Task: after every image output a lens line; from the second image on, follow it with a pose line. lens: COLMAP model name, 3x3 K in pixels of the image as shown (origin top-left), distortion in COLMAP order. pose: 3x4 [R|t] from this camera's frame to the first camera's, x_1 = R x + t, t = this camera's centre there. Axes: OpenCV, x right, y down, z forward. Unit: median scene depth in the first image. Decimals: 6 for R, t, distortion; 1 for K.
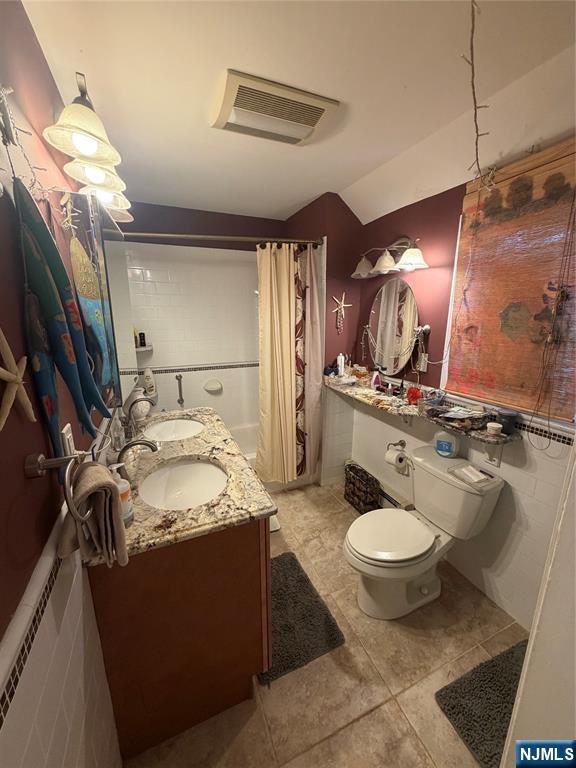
lens RADIAL K [[303.5, 0, 286.9], [0, 303.5, 382.4], [0, 0, 1]] dist [-0.000656, -0.000041]
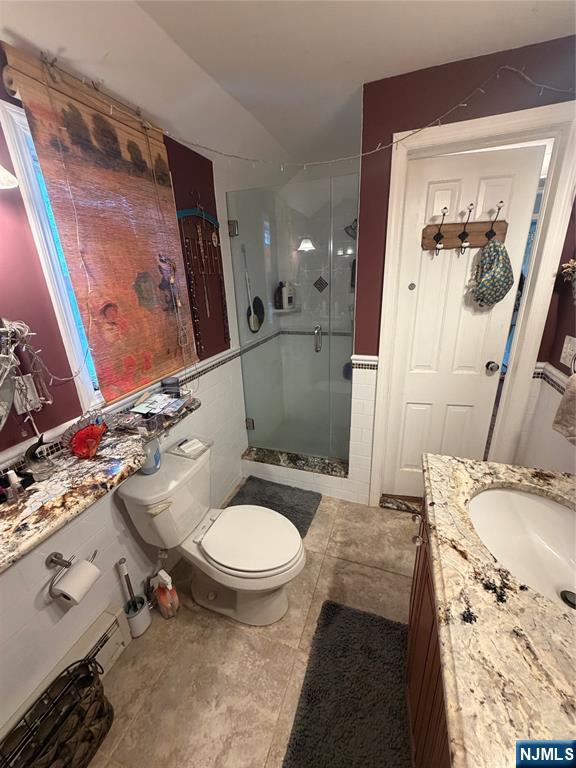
lens RADIAL K [[303.5, 0, 287.1], [0, 303.5, 382.4], [0, 0, 1]] dist [-0.000656, -0.000041]
pose [[-0.729429, -0.194748, 0.655749, -0.253492], [0.199500, 0.856381, 0.476247, -0.314444], [-0.654319, 0.478210, -0.585817, 1.352233]]
